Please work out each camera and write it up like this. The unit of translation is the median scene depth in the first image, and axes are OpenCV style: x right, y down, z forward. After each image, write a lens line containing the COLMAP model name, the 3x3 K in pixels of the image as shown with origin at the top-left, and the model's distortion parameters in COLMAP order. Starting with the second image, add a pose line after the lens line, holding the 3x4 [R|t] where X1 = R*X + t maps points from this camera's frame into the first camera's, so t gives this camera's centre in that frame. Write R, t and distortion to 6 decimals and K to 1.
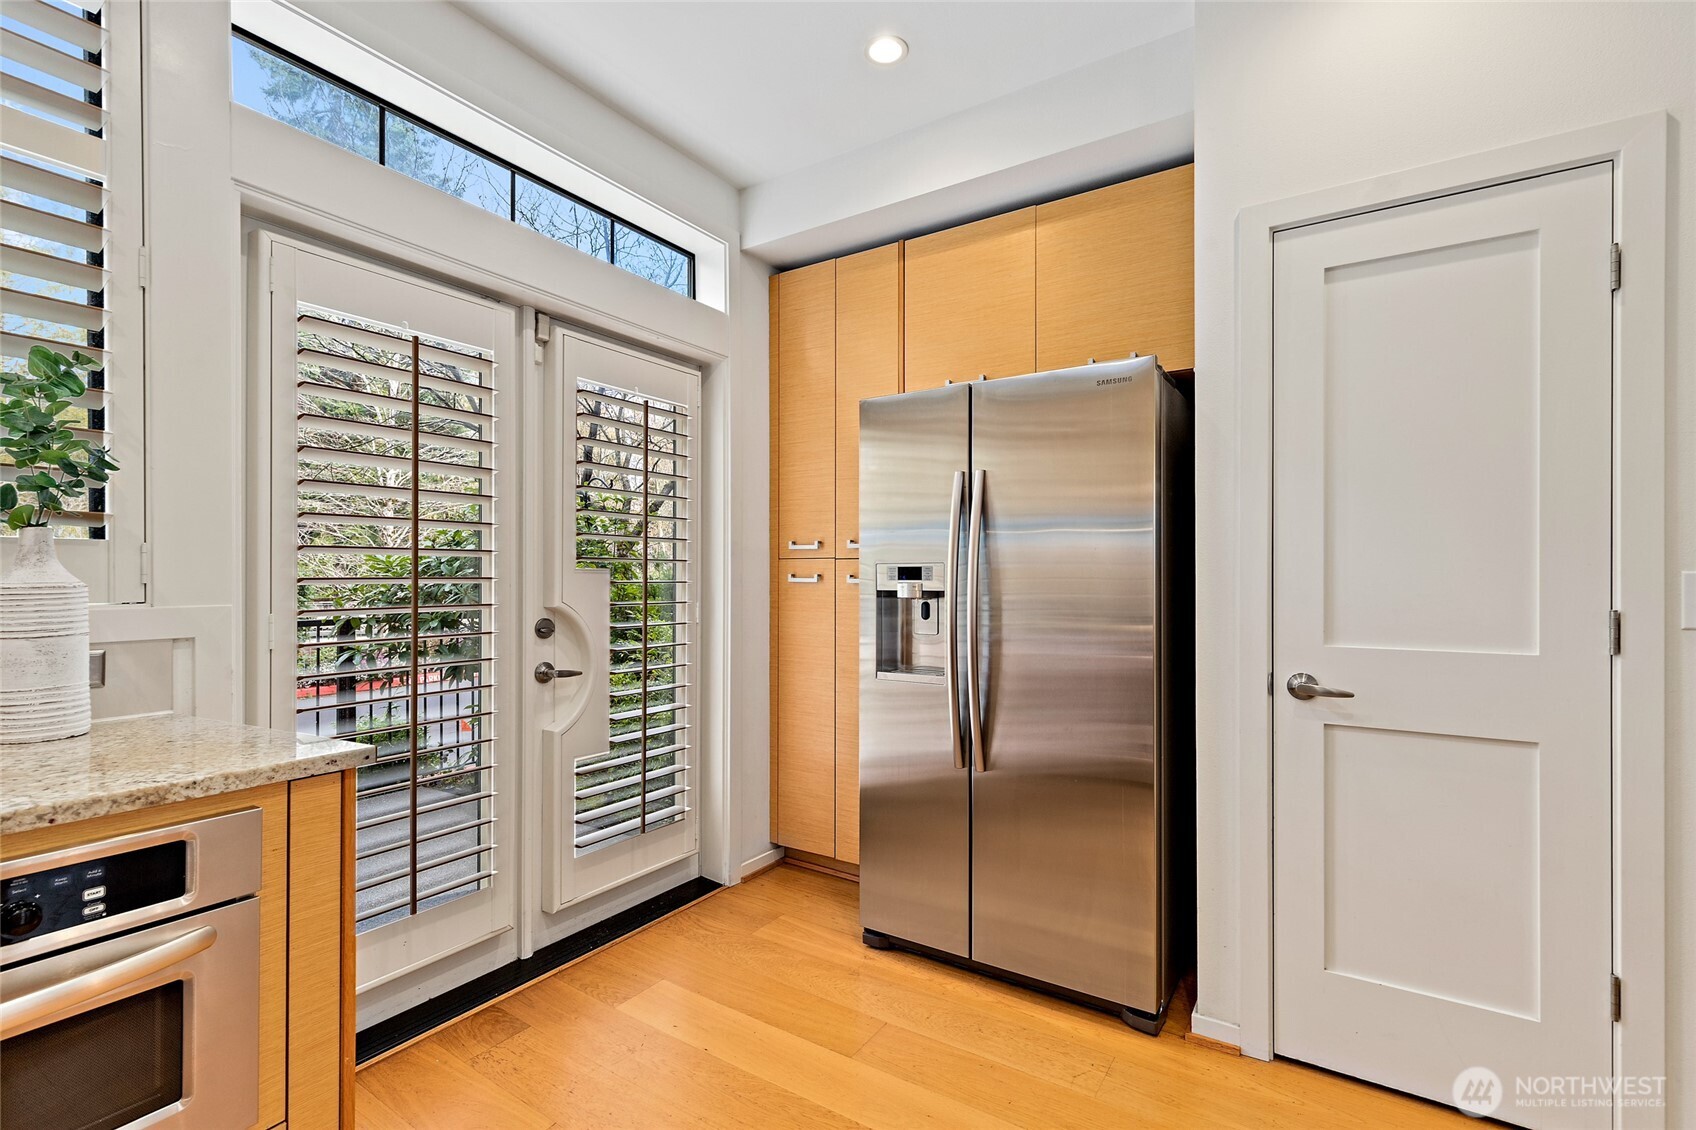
lens RADIAL K [[767.1, 0, 848.8], [0, 767.1, 576.4], [0, 0, 1]] dist [0.004399, 0.000557]
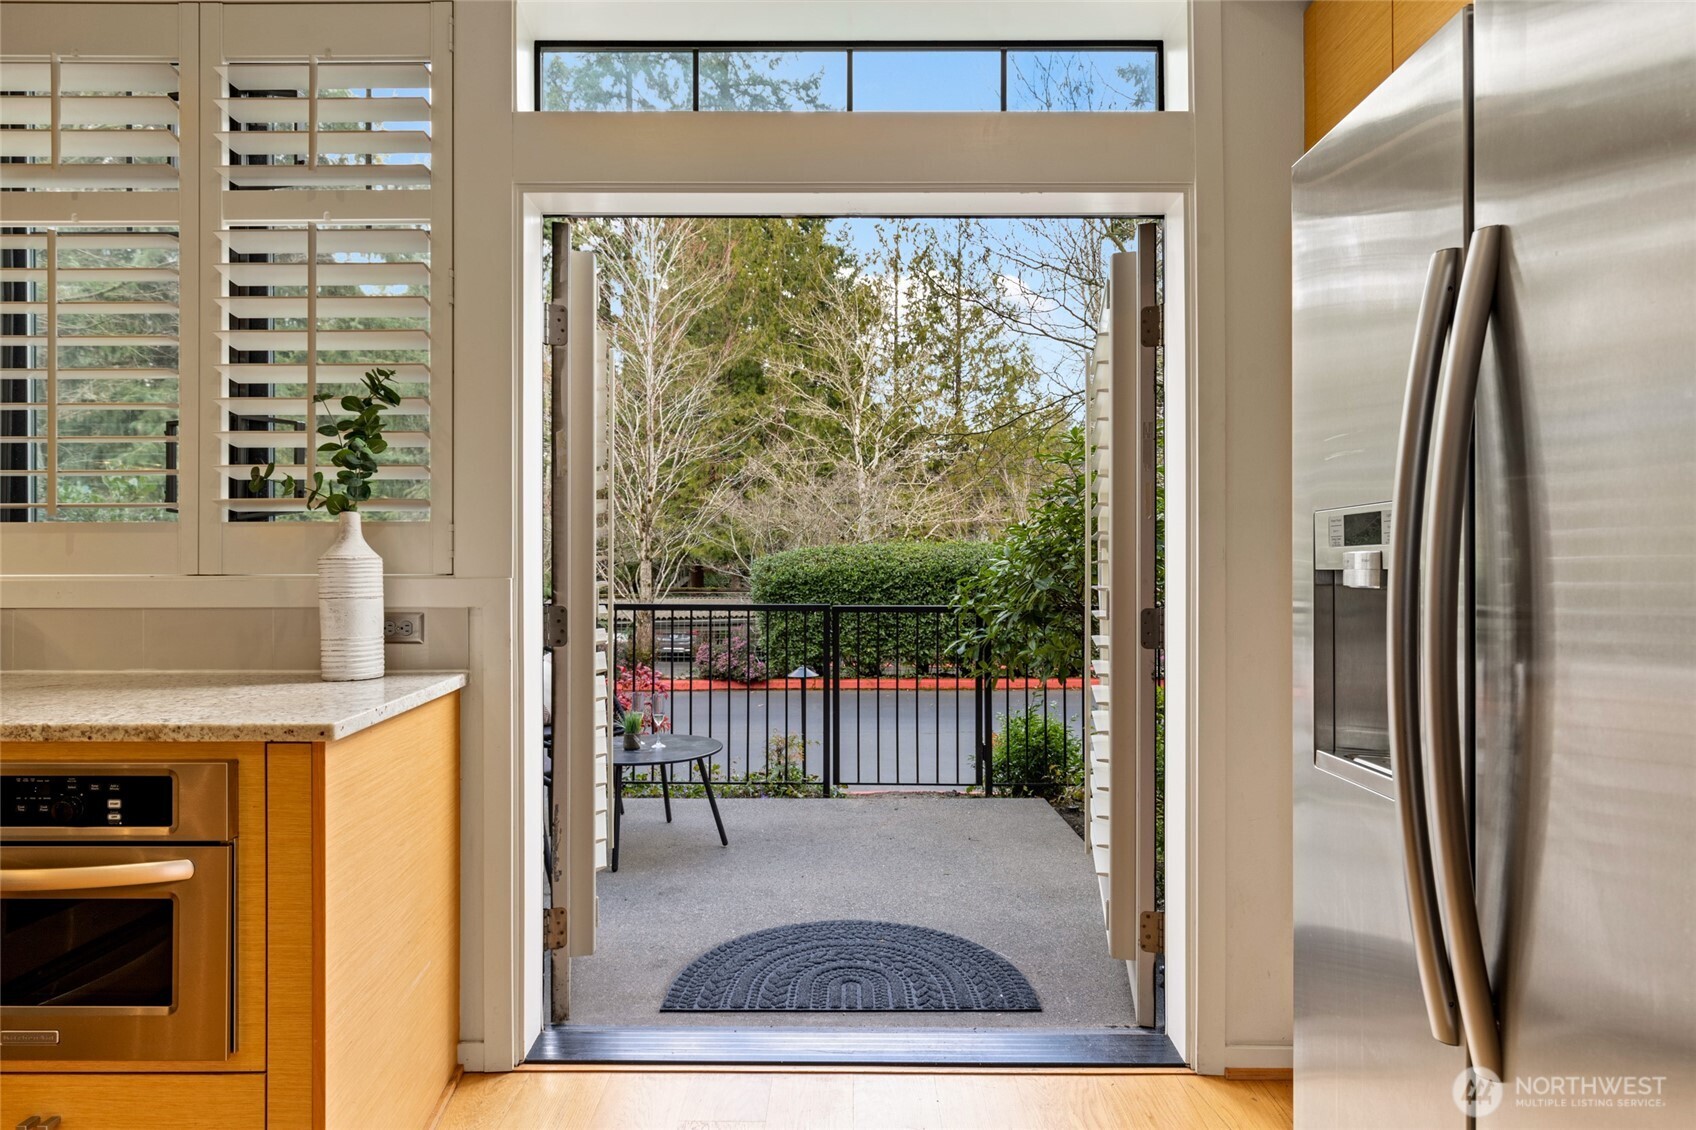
lens RADIAL K [[911.4, 0, 849.4], [0, 911.4, 564.9], [0, 0, 1]] dist [0.000066, 0.000312]
pose [[0.542422, -0.011078, -0.840033, 0.811921], [0.003322, 0.999934, -0.011041, 0.047489], [0.840100, 0.003198, 0.542423, 1.106358]]
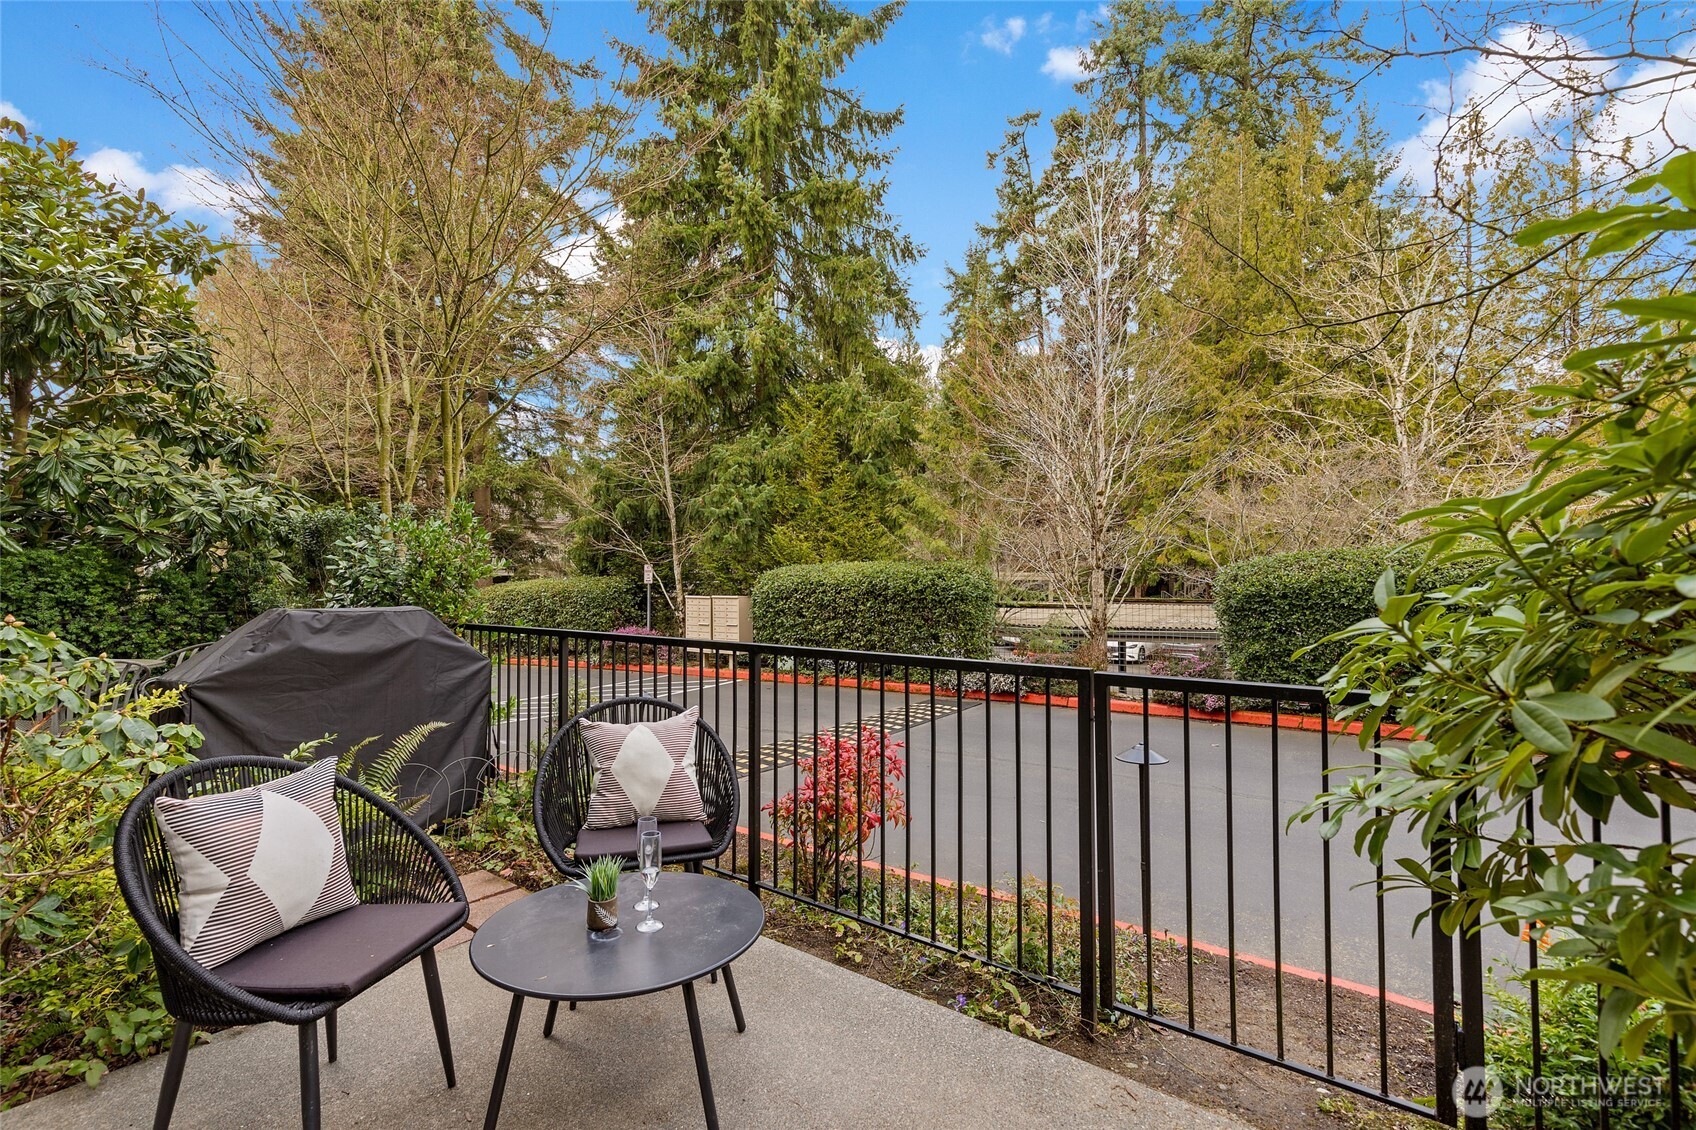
lens RADIAL K [[767.1, 0, 853.0], [0, 767.1, 565.8], [0, 0, 1]] dist [0.004399, 0.000557]
pose [[-0.082192, -0.016952, -0.996472, 0.657014], [0.008530, 0.999807, -0.017713, 0.038497], [0.996580, -0.009956, -0.082032, 1.277645]]
